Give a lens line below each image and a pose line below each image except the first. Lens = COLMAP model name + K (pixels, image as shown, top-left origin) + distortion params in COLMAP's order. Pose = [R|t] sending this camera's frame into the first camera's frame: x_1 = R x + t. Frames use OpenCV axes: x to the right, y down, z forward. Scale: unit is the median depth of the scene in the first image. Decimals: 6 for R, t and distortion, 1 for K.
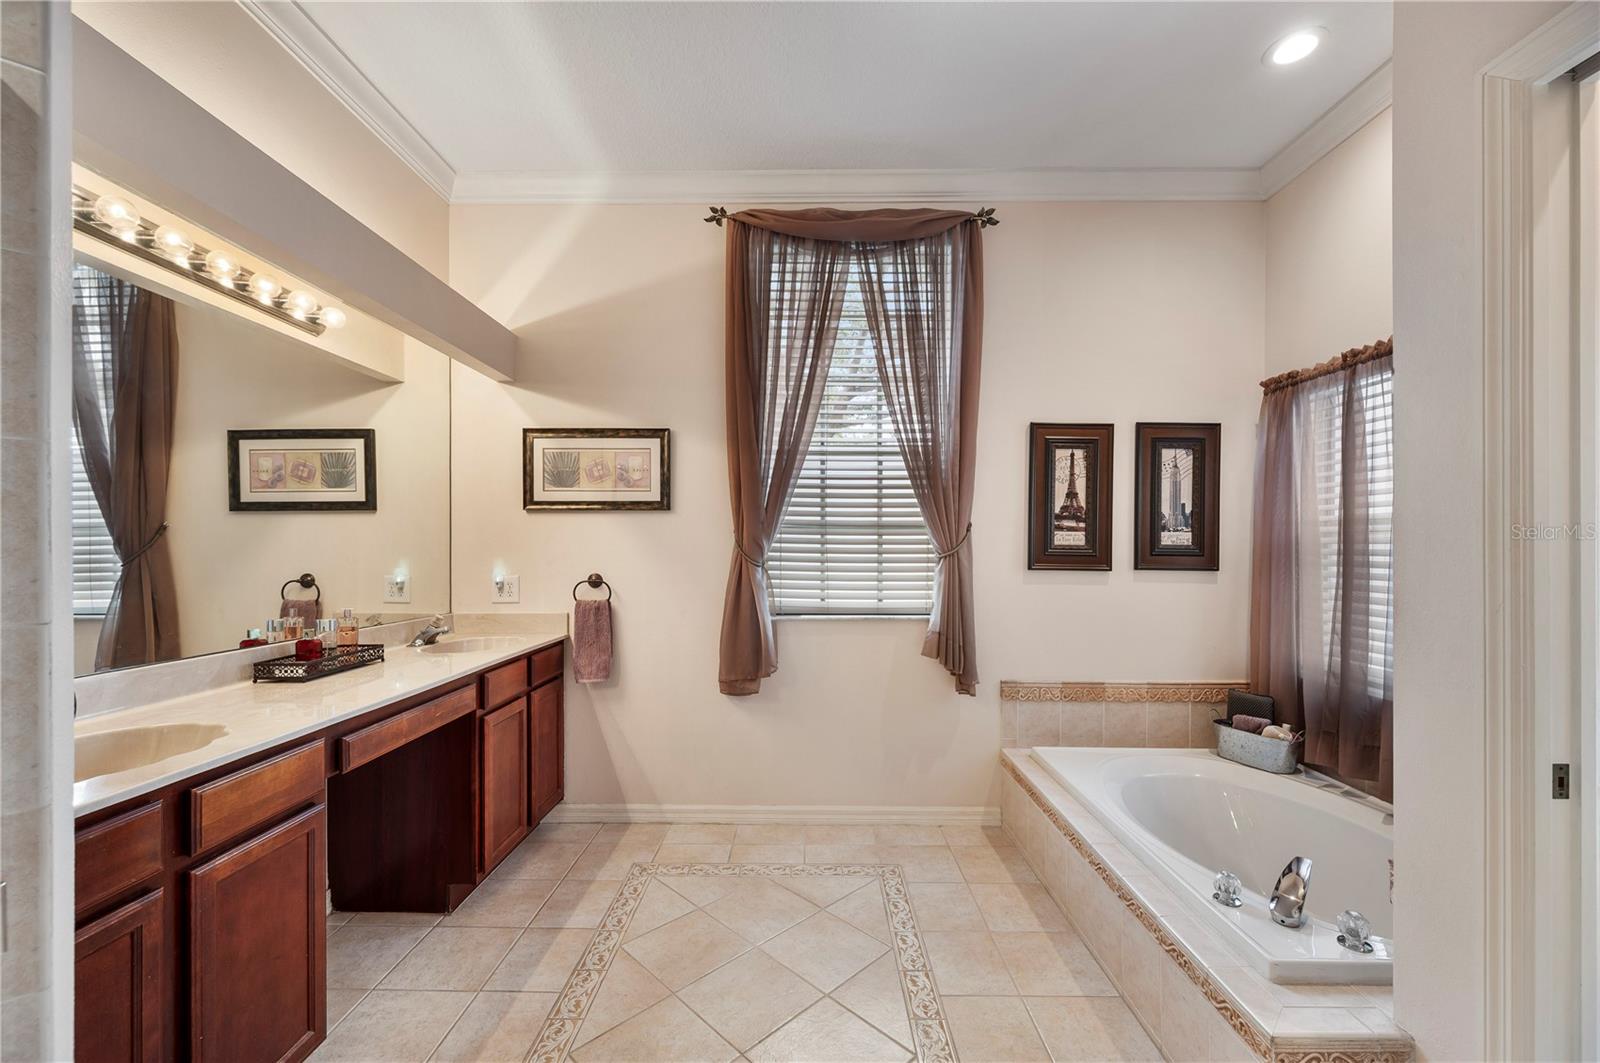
lens RADIAL K [[641.4, 0, 779.7], [0, 641.4, 556.5], [0, 0, 1]] dist [-0.000492, -0.000556]
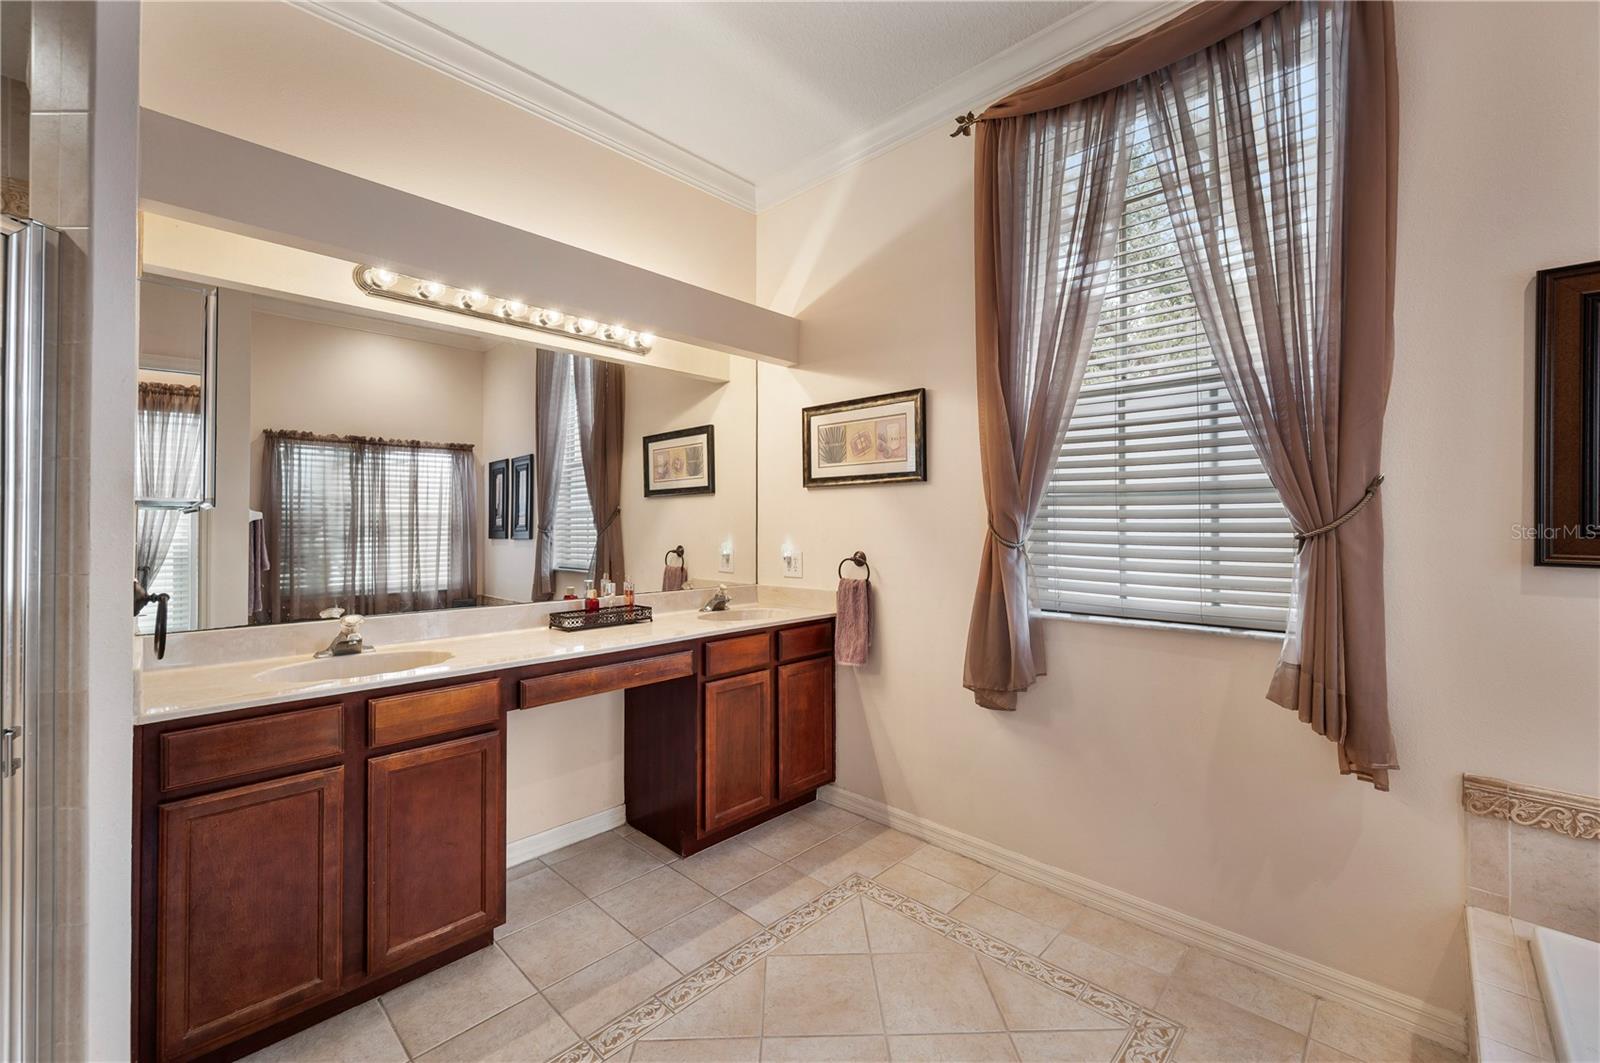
lens RADIAL K [[641.4, 0, 799.0], [0, 641.4, 521.6], [0, 0, 1]] dist [-0.000492, -0.000556]
pose [[0.743071, -0.005800, -0.669187, 0.289616], [-0.005452, 0.999877, -0.014719, -0.003148], [0.669190, 0.014586, 0.742948, 0.239645]]
